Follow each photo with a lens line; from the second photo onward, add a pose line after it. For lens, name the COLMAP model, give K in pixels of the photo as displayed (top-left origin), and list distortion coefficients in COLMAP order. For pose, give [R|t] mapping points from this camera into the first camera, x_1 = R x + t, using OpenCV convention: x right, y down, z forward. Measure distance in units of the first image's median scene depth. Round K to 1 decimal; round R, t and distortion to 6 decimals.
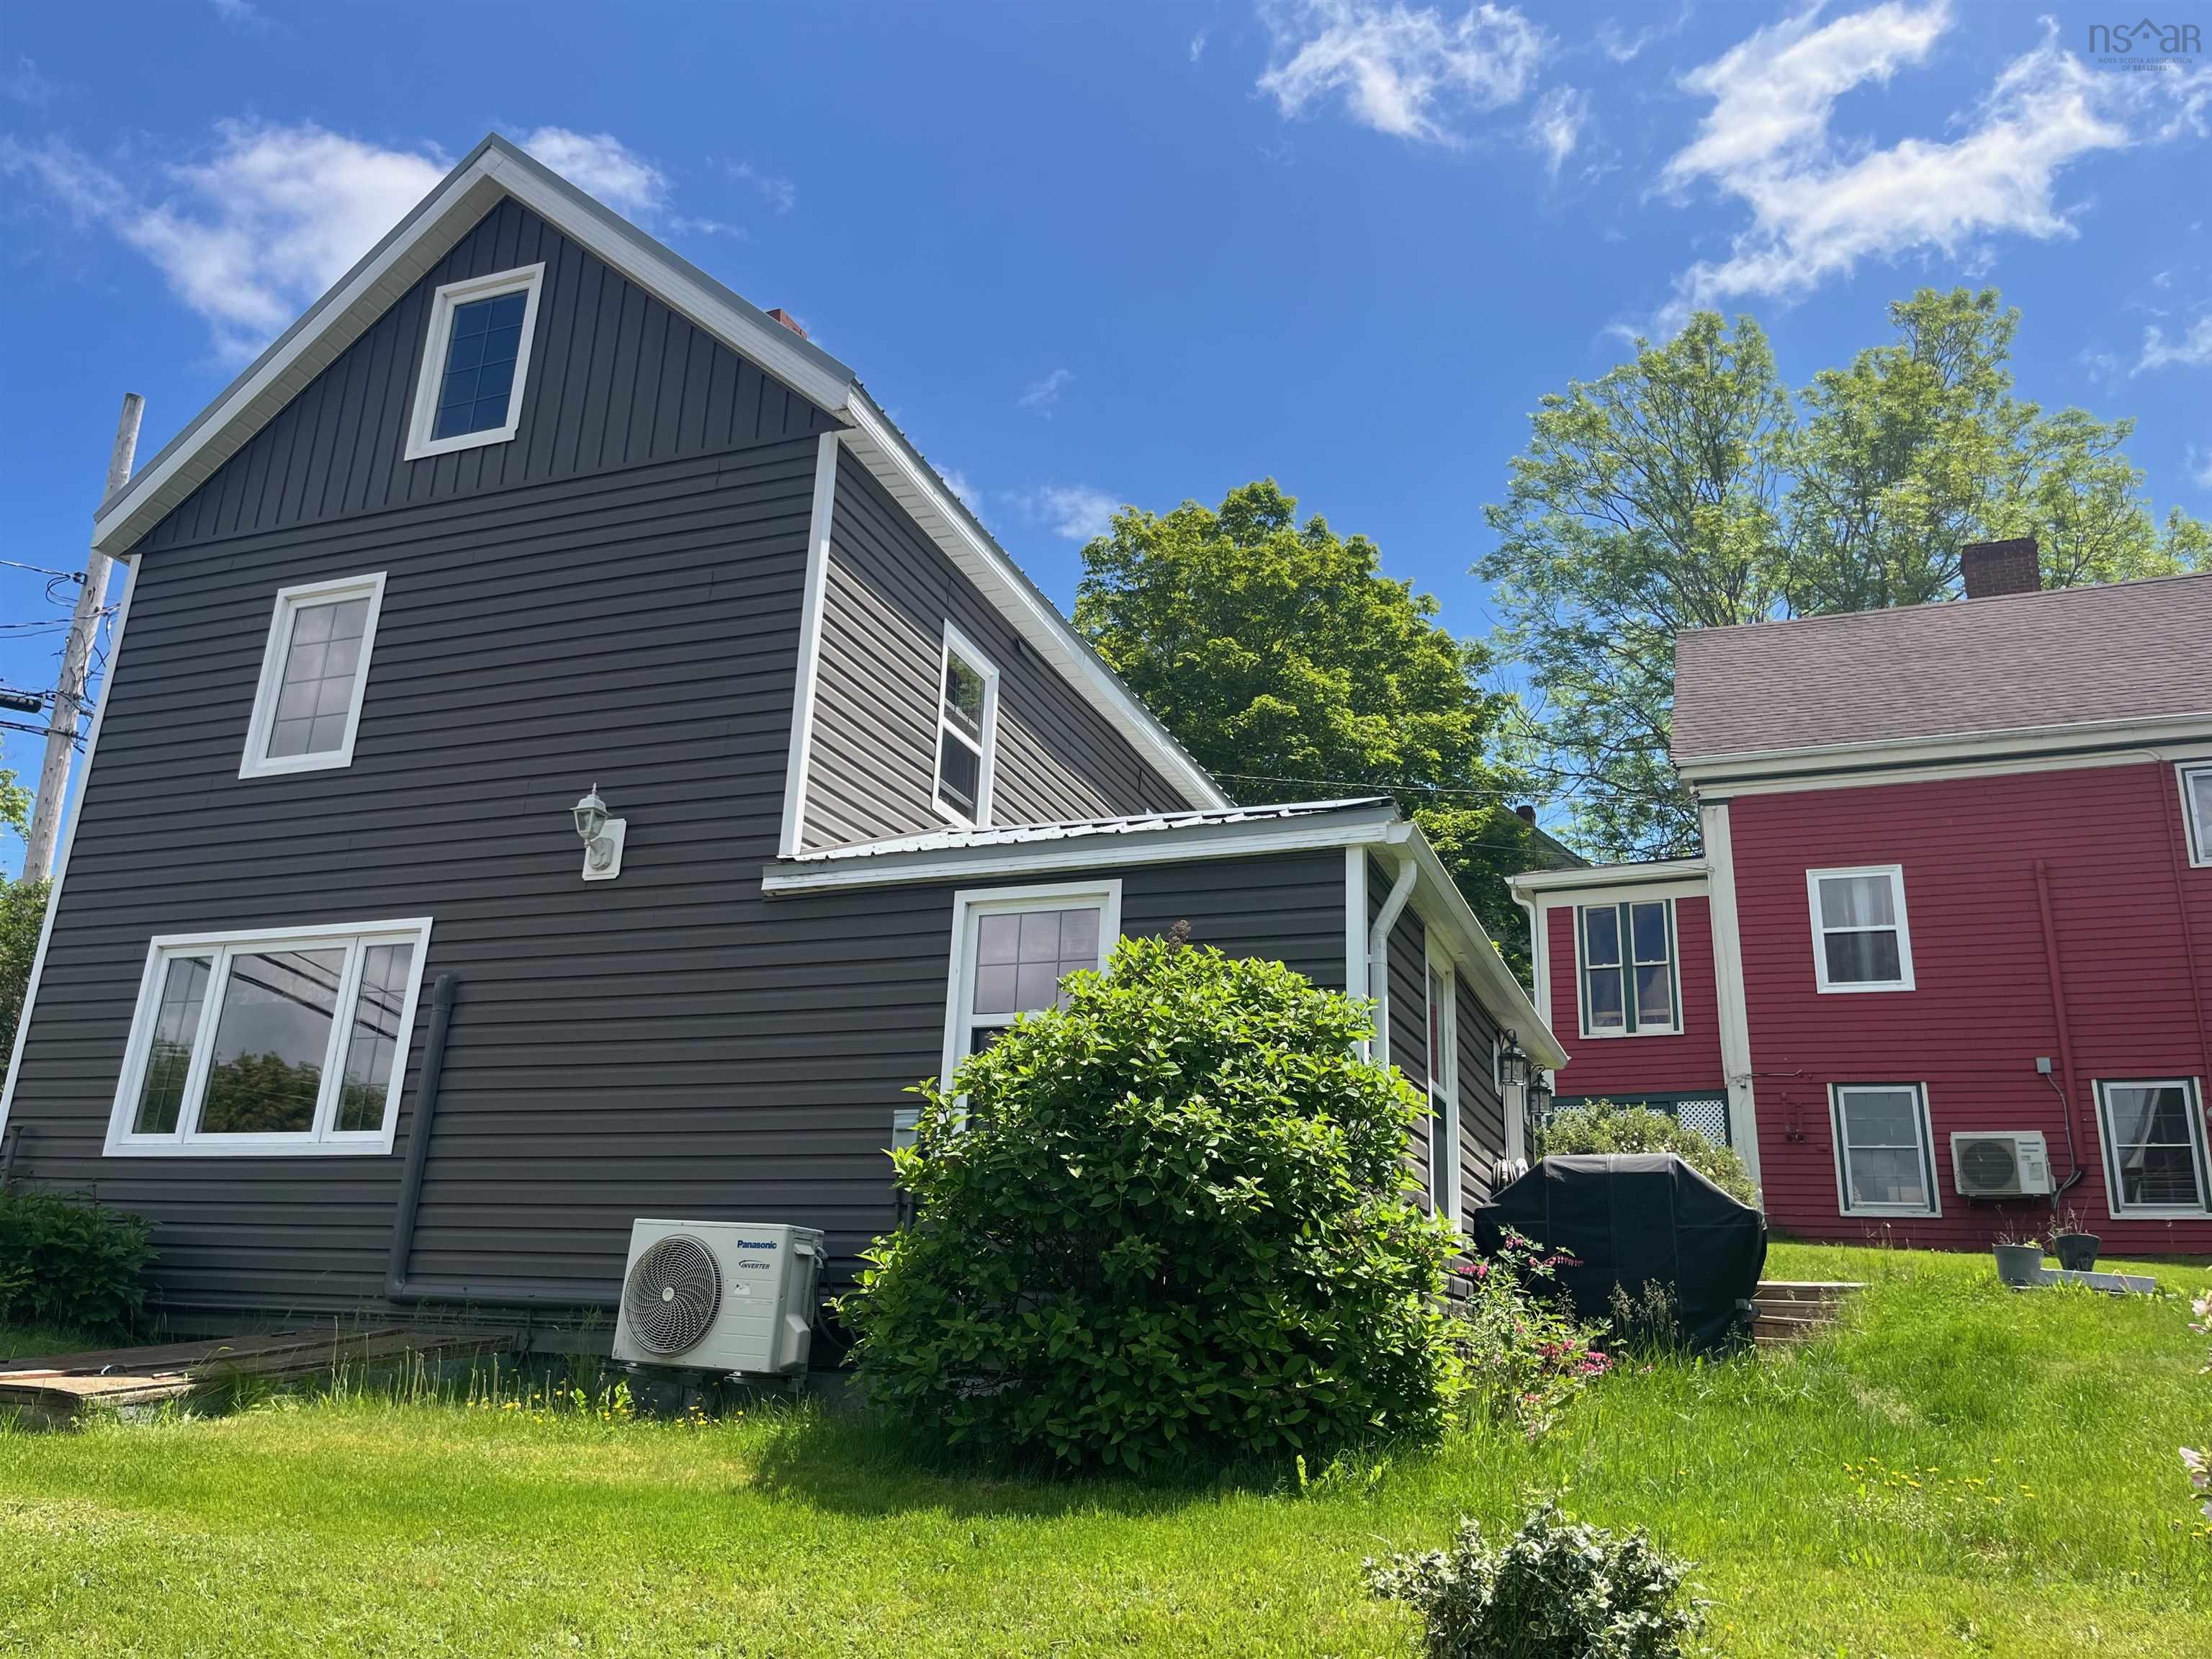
lens RADIAL K [[1690.6, 0, 1096.1], [0, 1690.6, 799.7], [0, 0, 1]] dist [0.052219, -0.076094]
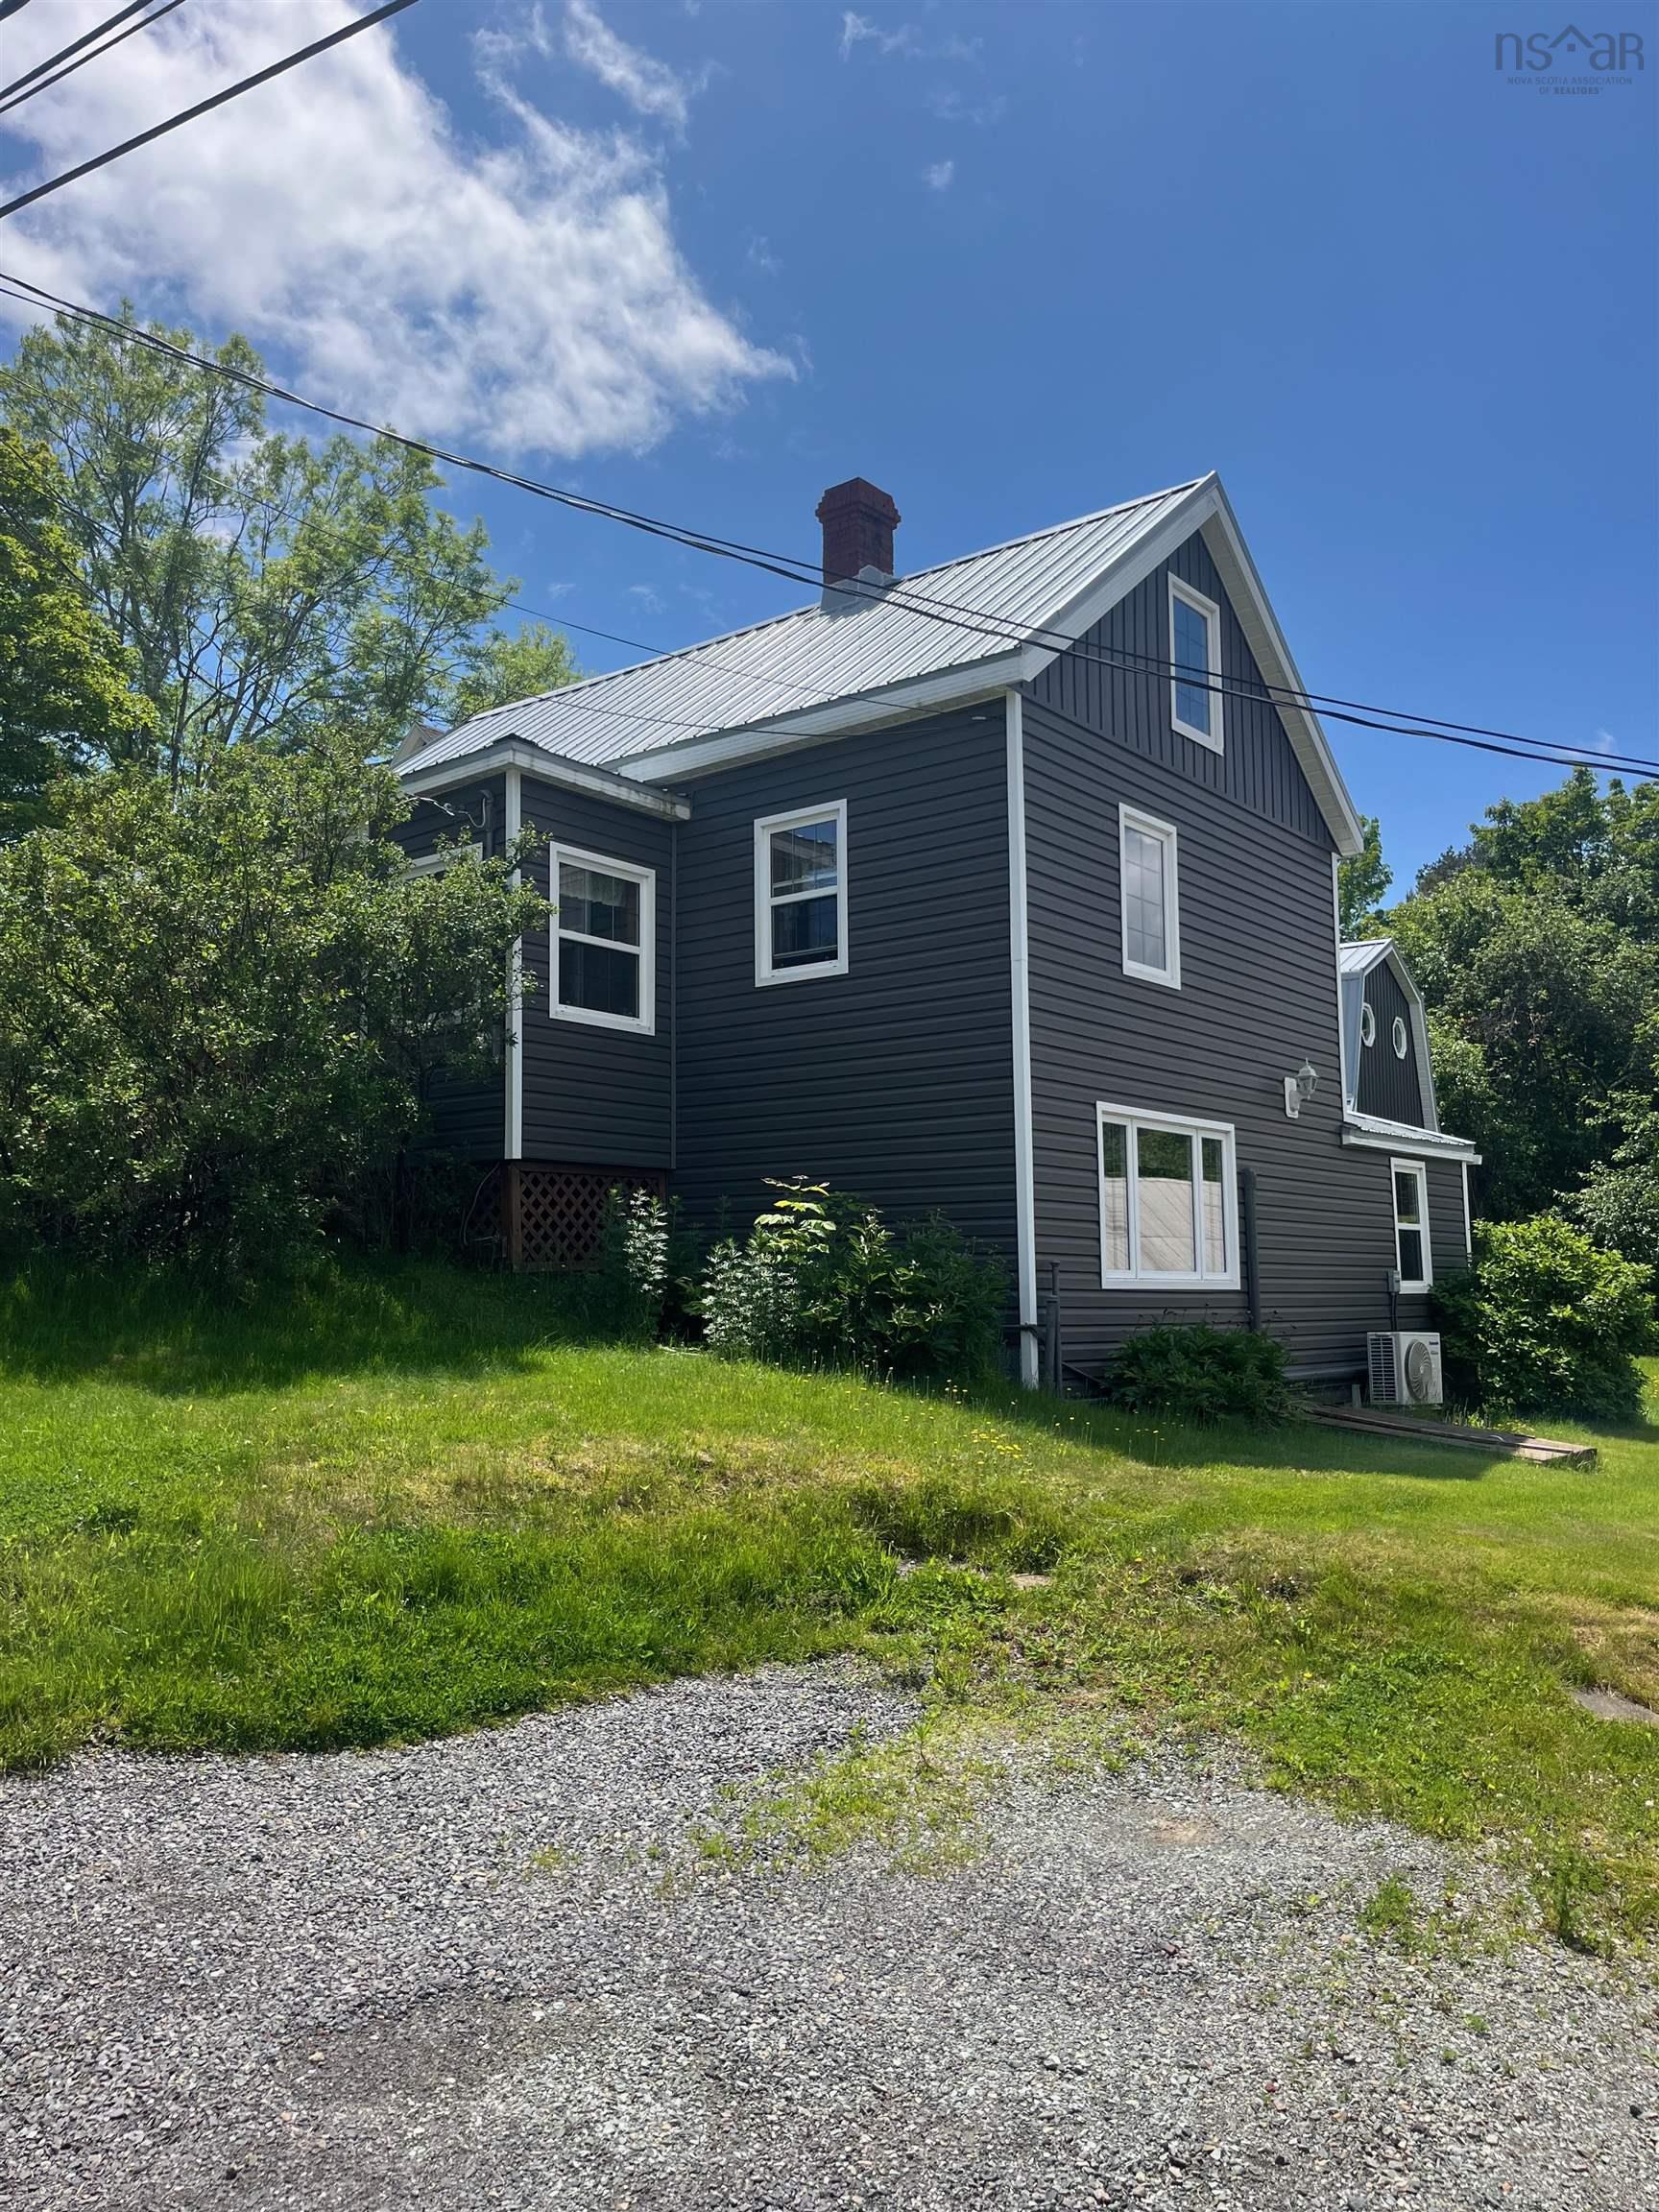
lens RADIAL K [[1690.6, 0, 829.5], [0, 1690.6, 1106.0], [0, 0, 1]] dist [0.052219, -0.076094]
pose [[0.300952, 0.063685, 0.951510, -1.992956], [-0.285546, 0.958007, 0.026195, 0.122810], [-0.909885, -0.279583, 0.306499, 0.946972]]
